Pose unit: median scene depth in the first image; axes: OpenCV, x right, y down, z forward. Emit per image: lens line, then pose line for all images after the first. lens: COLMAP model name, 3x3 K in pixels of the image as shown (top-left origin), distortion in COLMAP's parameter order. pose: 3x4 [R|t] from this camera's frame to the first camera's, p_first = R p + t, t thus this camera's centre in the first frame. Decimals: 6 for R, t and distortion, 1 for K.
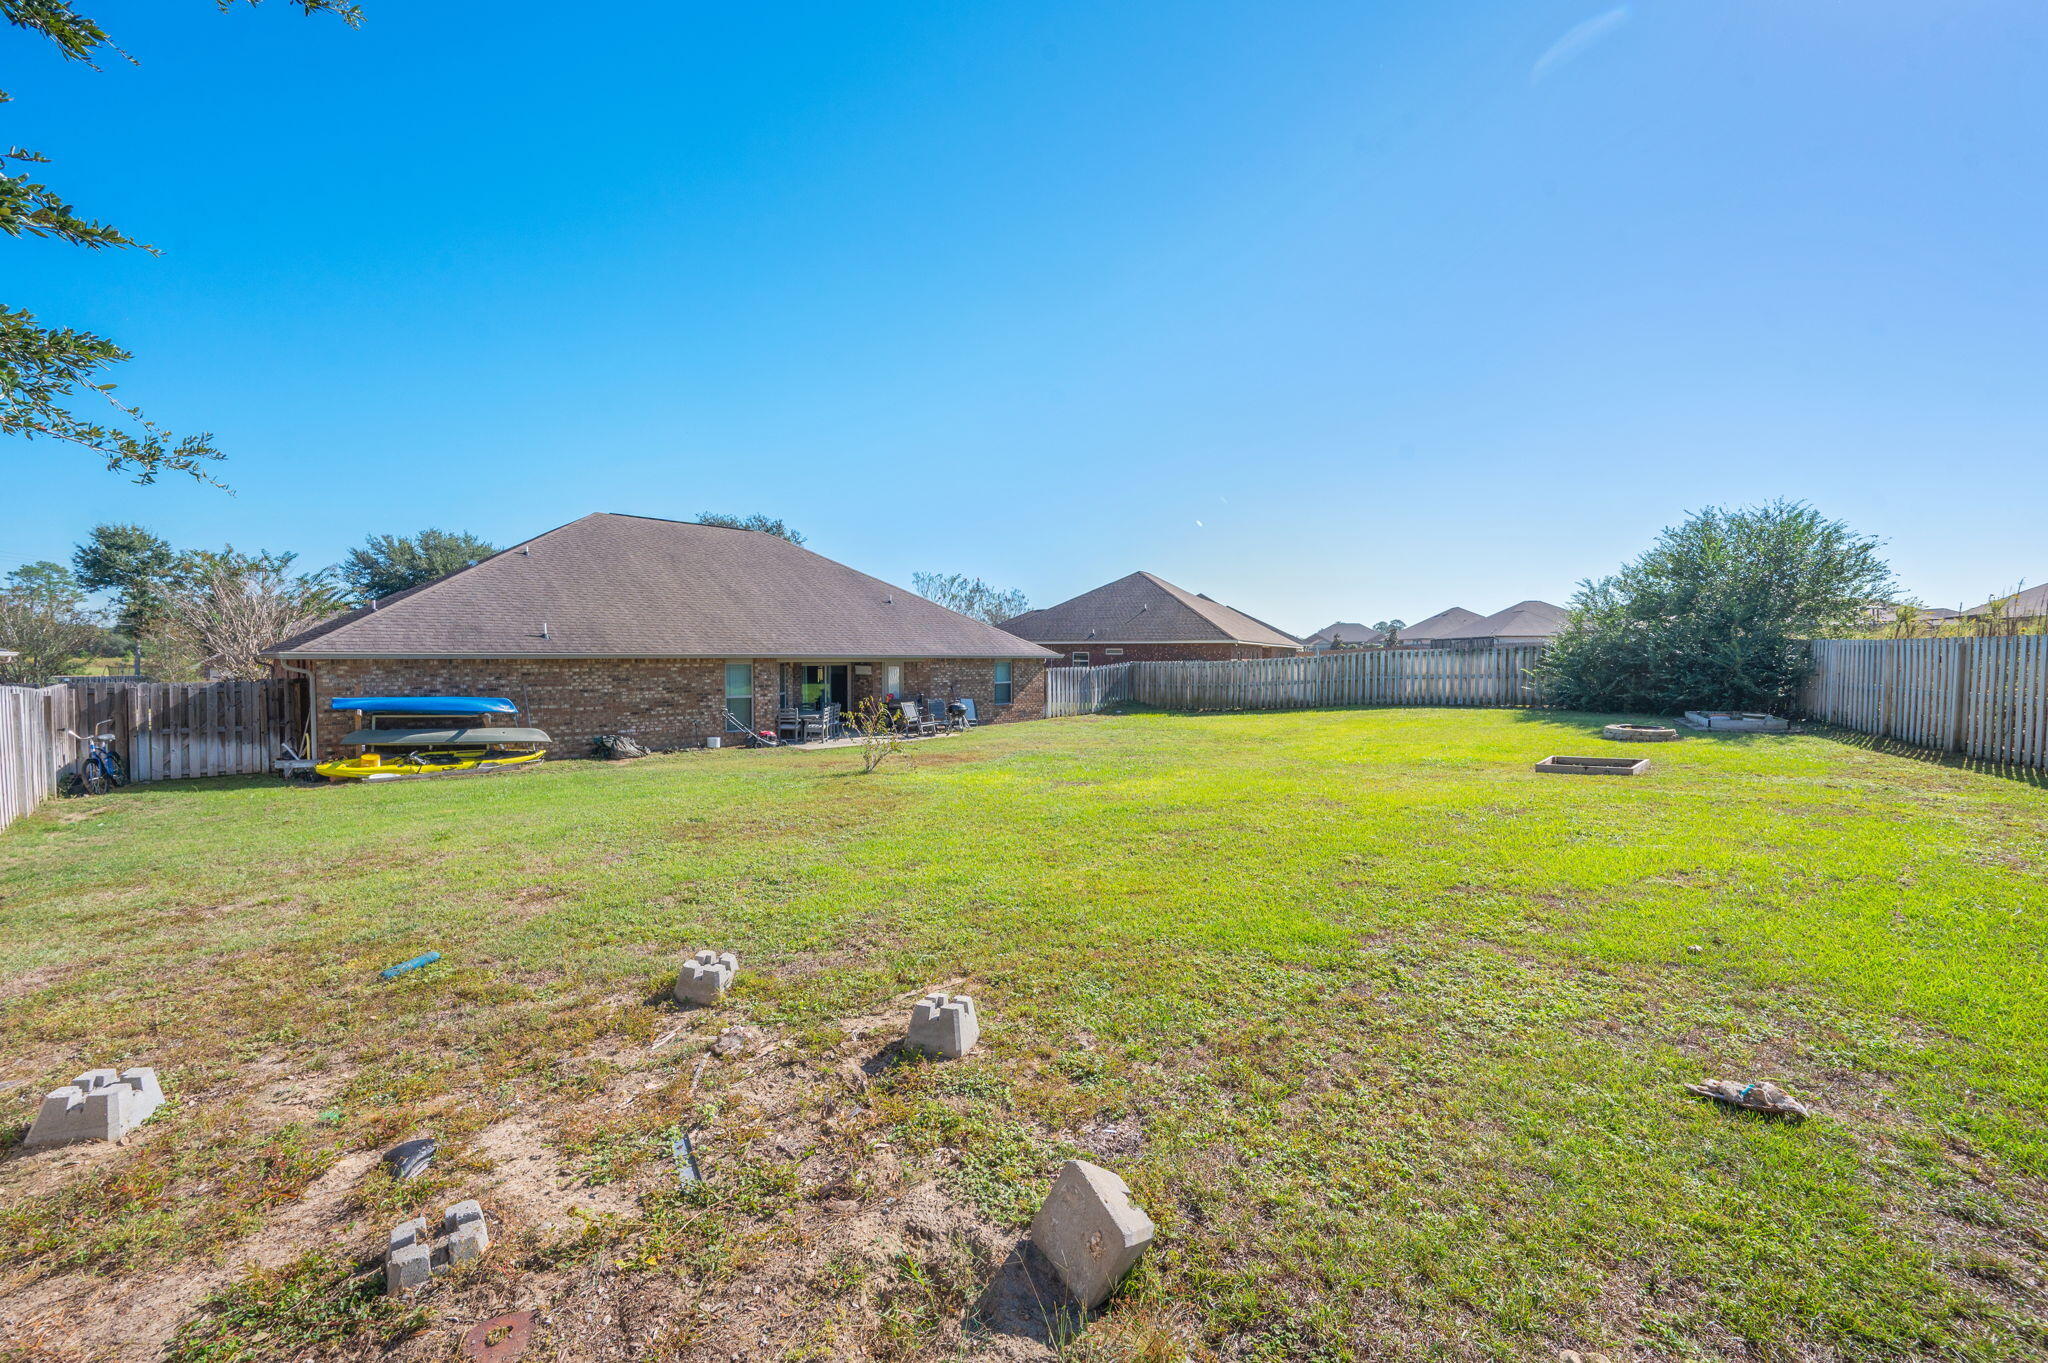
lens RADIAL K [[829.5, 0, 1025.3], [0, 829.5, 666.5], [0, 0, 1]] dist [0.000504, -0.000019]
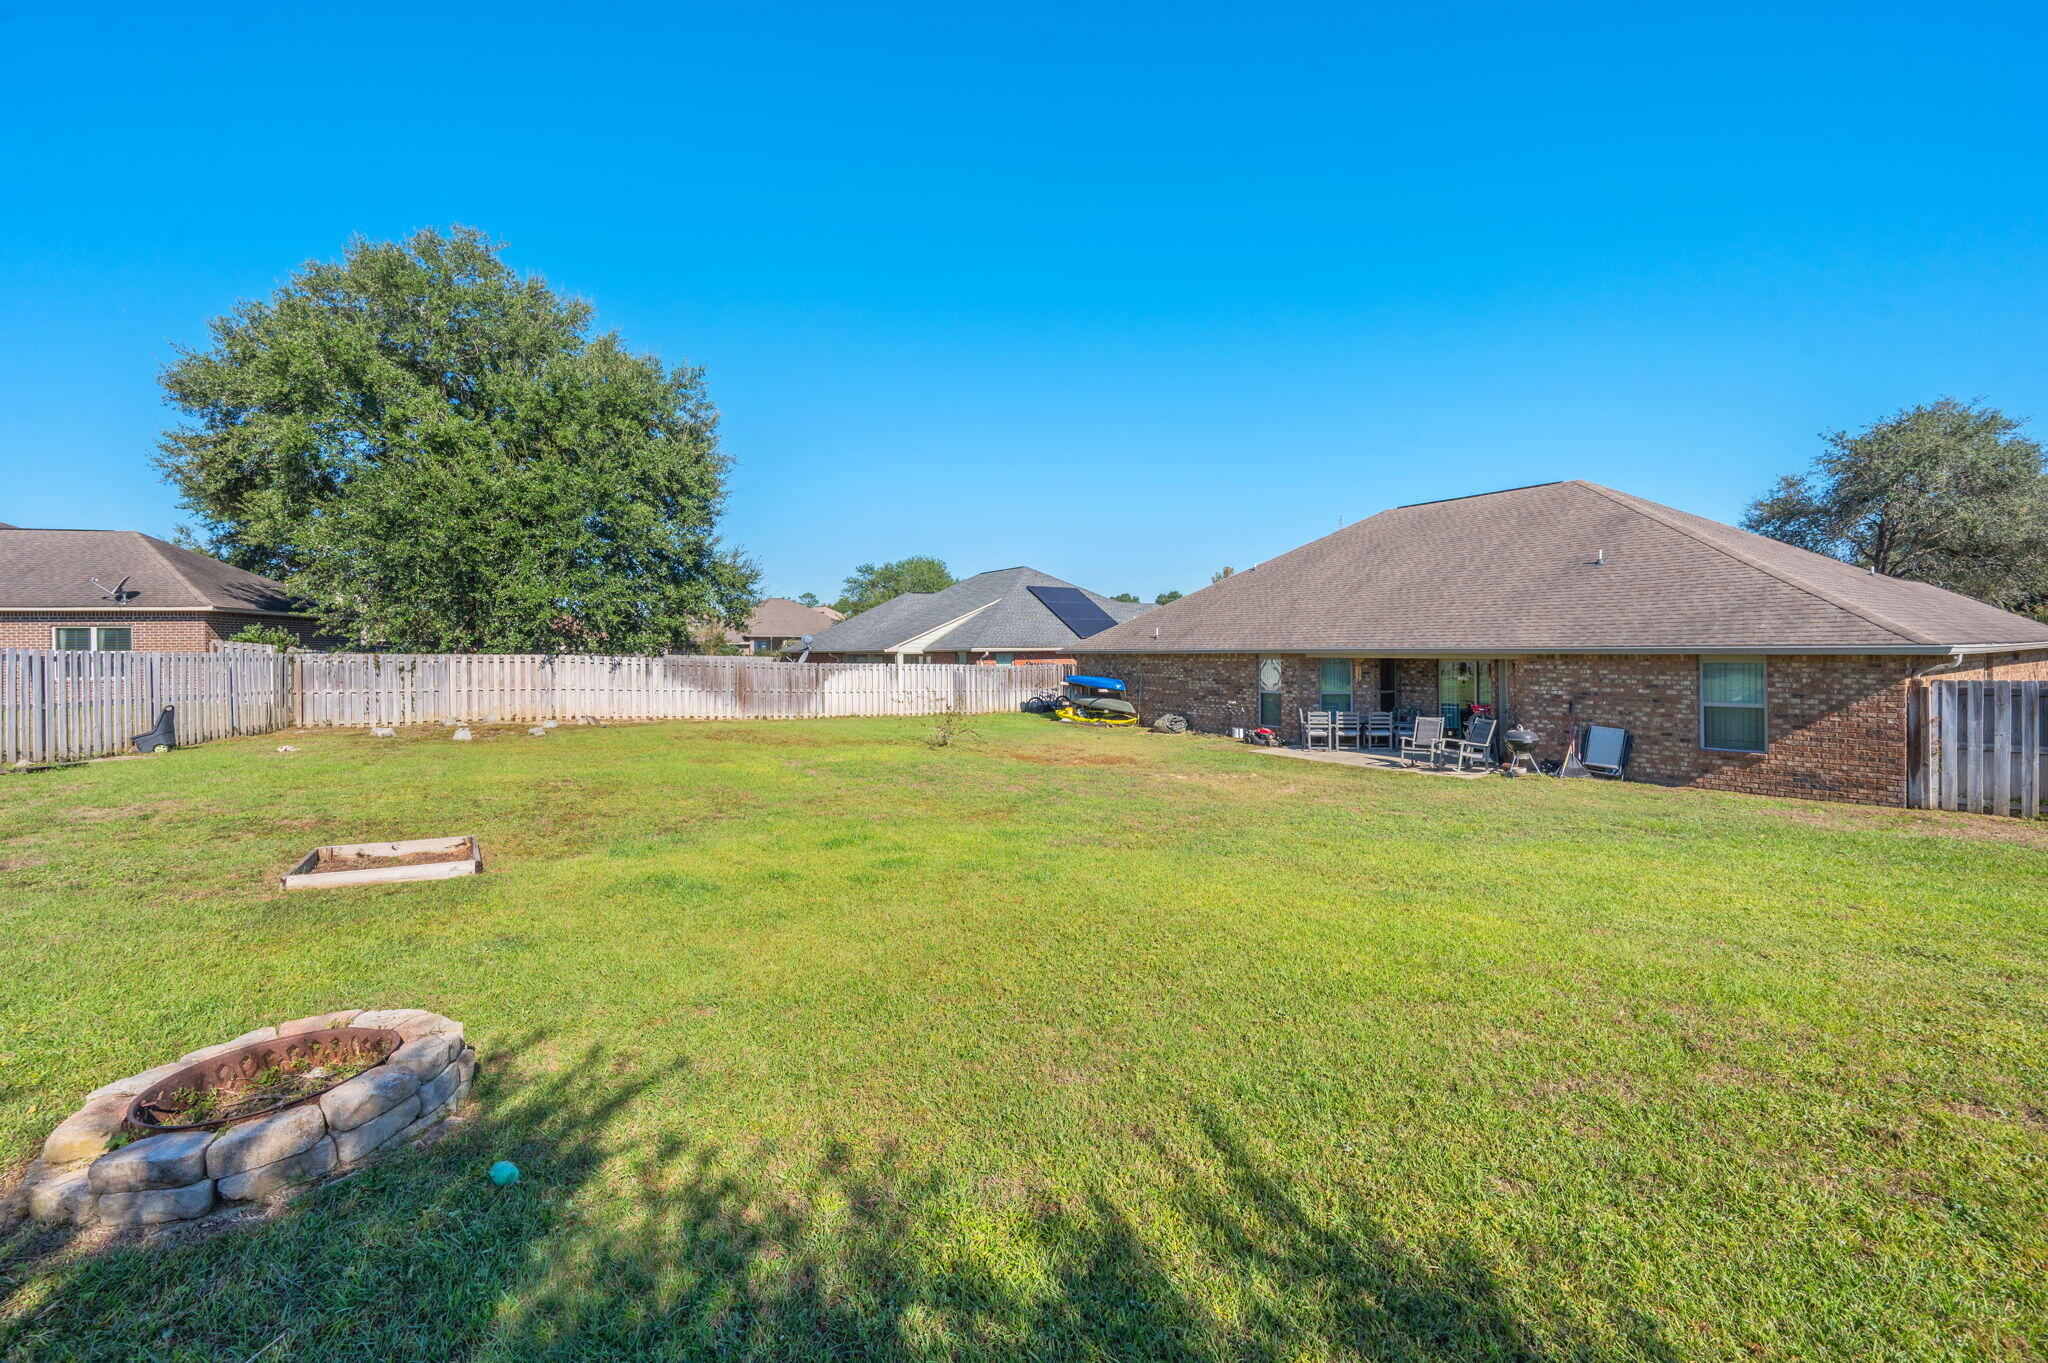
lens RADIAL K [[829.5, 0, 1025.3], [0, 829.5, 666.5], [0, 0, 1]] dist [0.000504, -0.000019]
pose [[-0.218016, 0.013526, -0.975852, 0.724447], [-0.013962, 0.999758, 0.016977, -0.007191], [0.975845, 0.017326, -0.217774, 0.975251]]
